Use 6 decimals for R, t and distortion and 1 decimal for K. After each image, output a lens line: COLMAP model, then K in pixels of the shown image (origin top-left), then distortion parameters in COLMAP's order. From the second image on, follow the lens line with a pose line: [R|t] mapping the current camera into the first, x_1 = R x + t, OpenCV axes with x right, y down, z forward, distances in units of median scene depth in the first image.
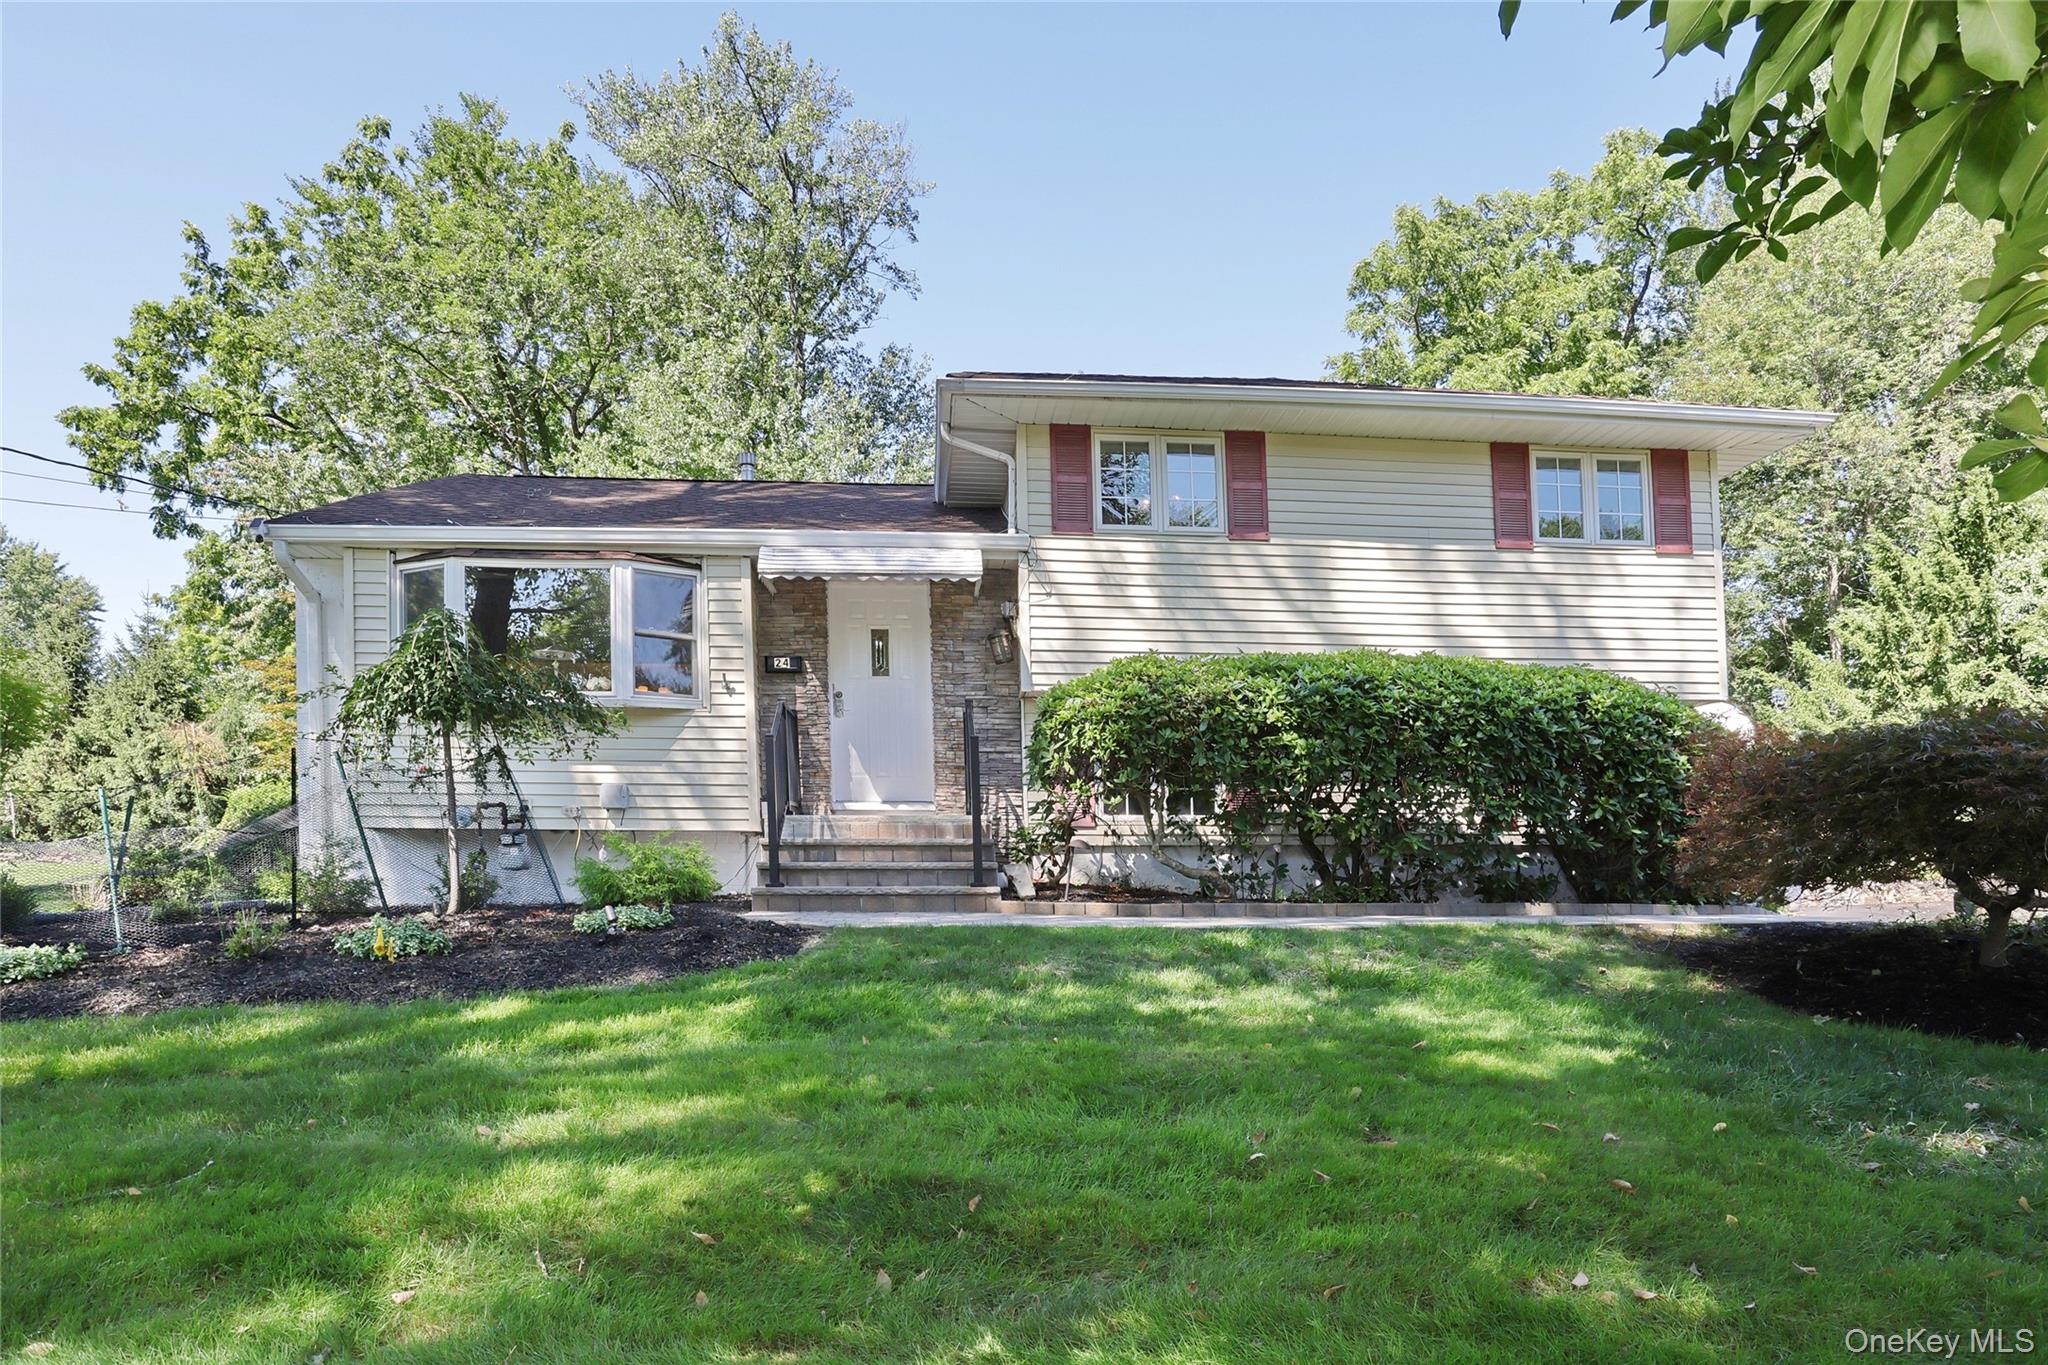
lens RADIAL K [[1241.7, 0, 1025.8], [0, 1241.7, 766.3], [0, 0, 1]] dist [-0.041069, -0.000234]
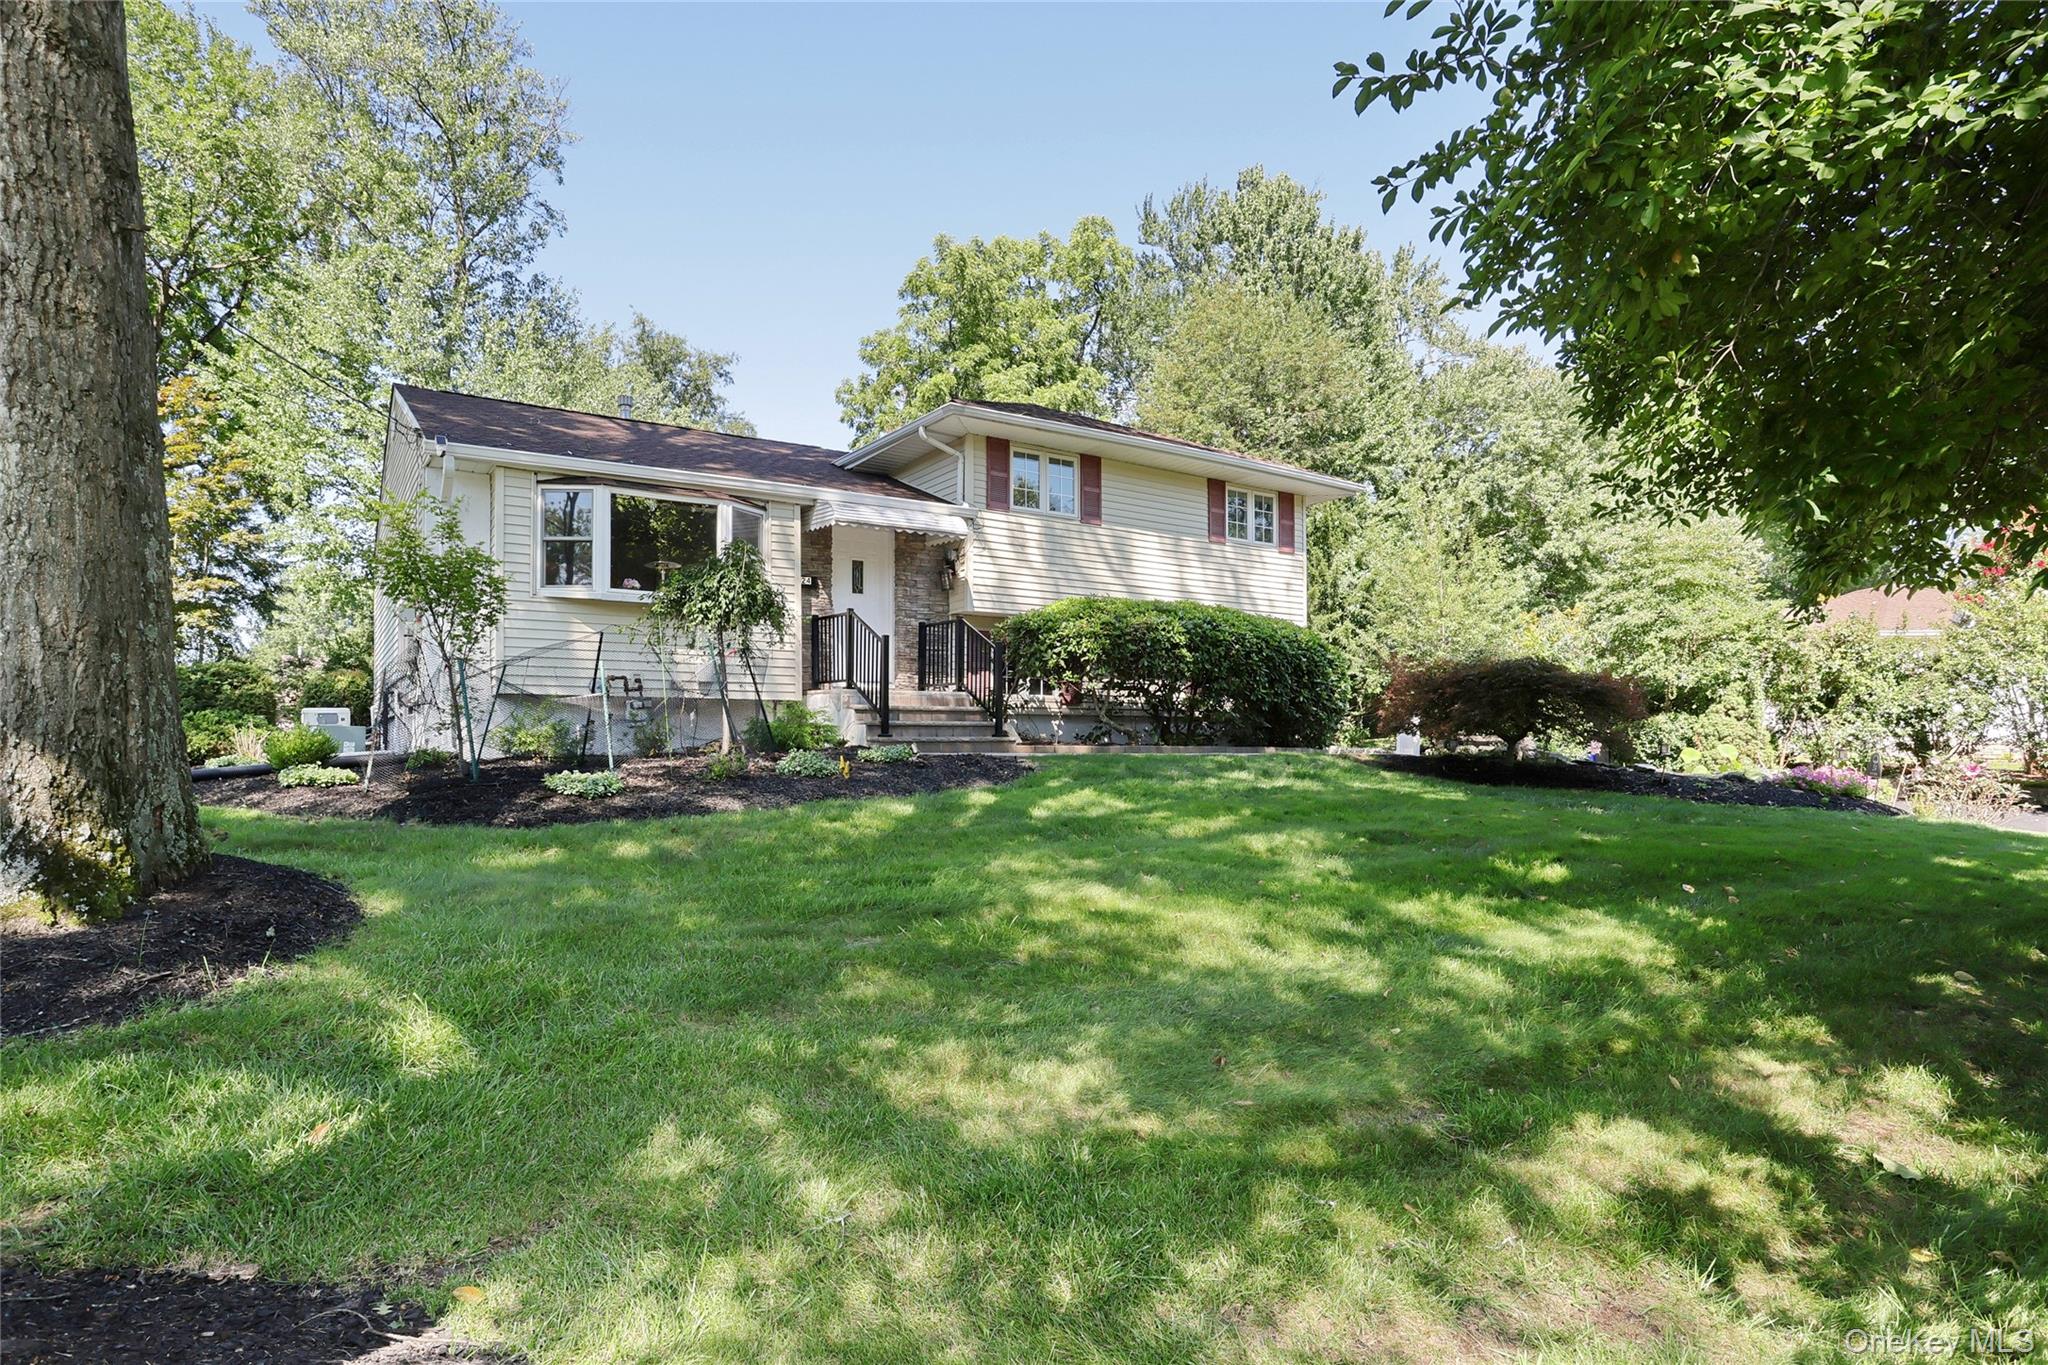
lens RADIAL K [[1077.6, 0, 1024.0], [0, 1077.6, 682.5], [0, 0, 1]] dist [-0.071152, -0.000025]
pose [[0.875001, 0.023120, 0.483569, -0.562468], [-0.034037, 0.999325, 0.013811, 0.006045], [-0.482923, -0.028544, 0.875197, -0.181666]]
